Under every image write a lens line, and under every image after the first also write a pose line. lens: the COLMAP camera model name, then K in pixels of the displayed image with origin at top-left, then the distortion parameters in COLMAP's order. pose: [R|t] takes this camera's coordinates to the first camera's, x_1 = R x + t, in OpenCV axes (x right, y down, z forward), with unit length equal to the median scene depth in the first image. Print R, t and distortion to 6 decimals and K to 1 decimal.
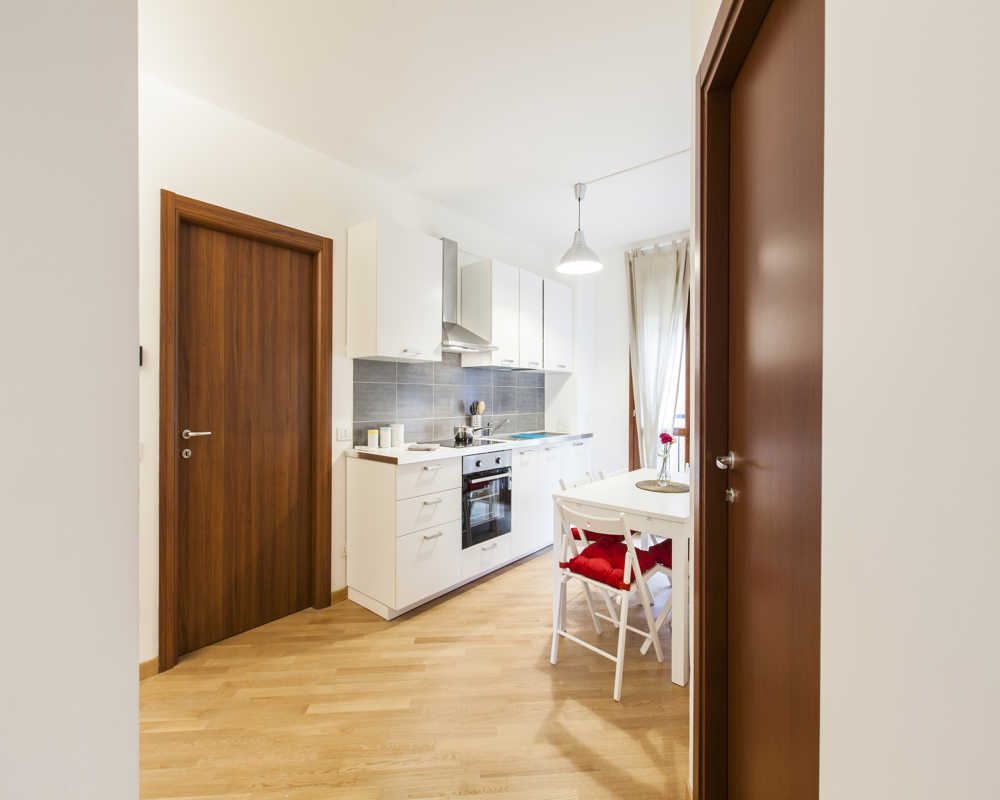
lens RADIAL K [[439.9, 0, 500.0], [0, 439.9, 400.0], [0, 0, 1]] dist [0.001506, 0.000052]
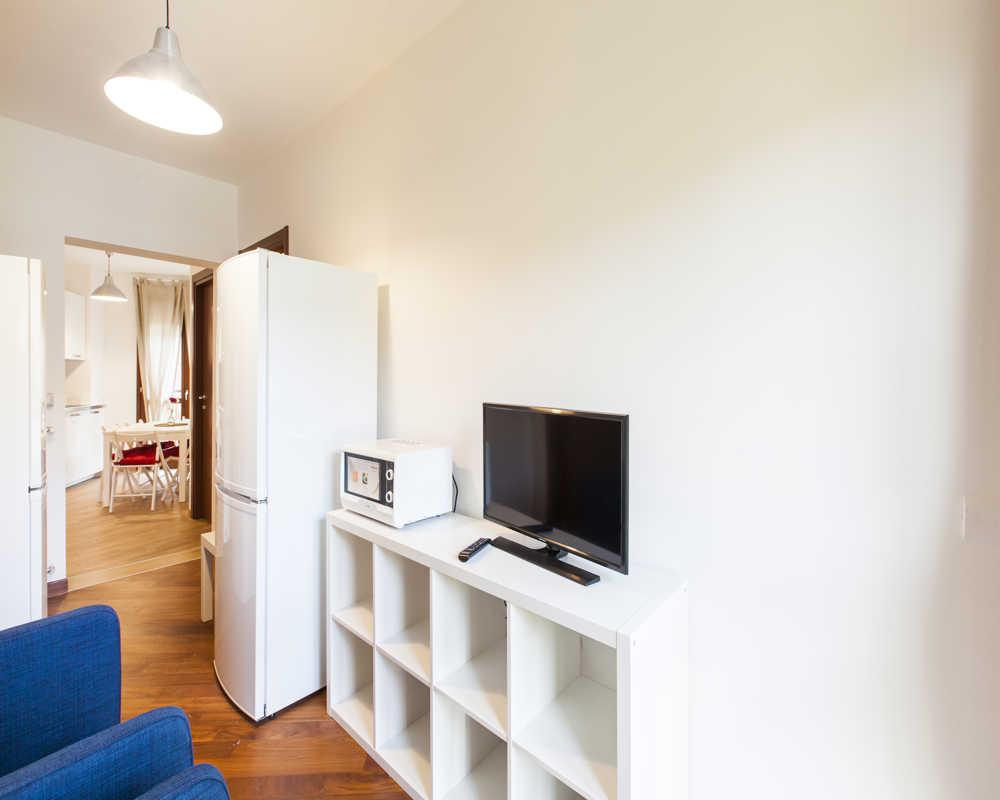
lens RADIAL K [[438.1, 0, 503.4], [0, 438.1, 384.1], [0, 0, 1]] dist [0.003254, 0.000274]
pose [[0.499288, -0.002274, 0.866433, -0.504487], [-0.000083, 0.999996, 0.002672, 0.009344], [-0.866436, -0.001406, 0.499286, -1.083774]]
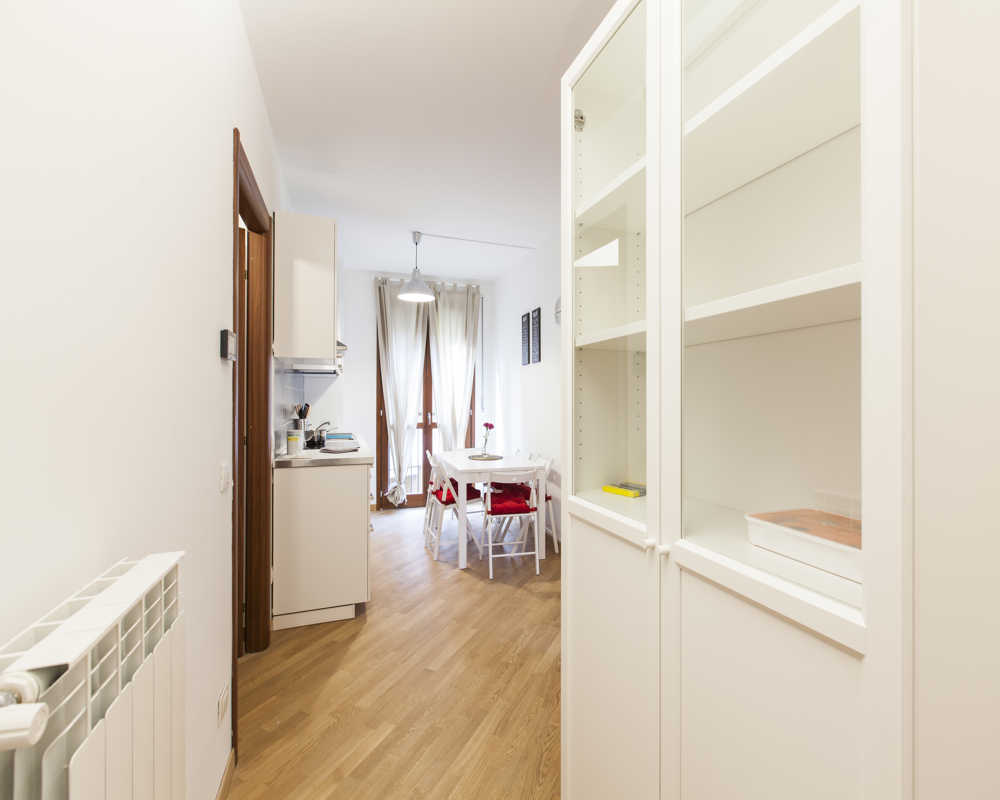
lens RADIAL K [[439.9, 0, 500.0], [0, 439.9, 400.0], [0, 0, 1]] dist [0.001506, 0.000052]
pose [[0.516992, -0.007314, 0.855959, -0.798889], [0.013970, 0.999902, 0.000107, -0.001687], [-0.855876, 0.011902, 0.517043, 0.144214]]
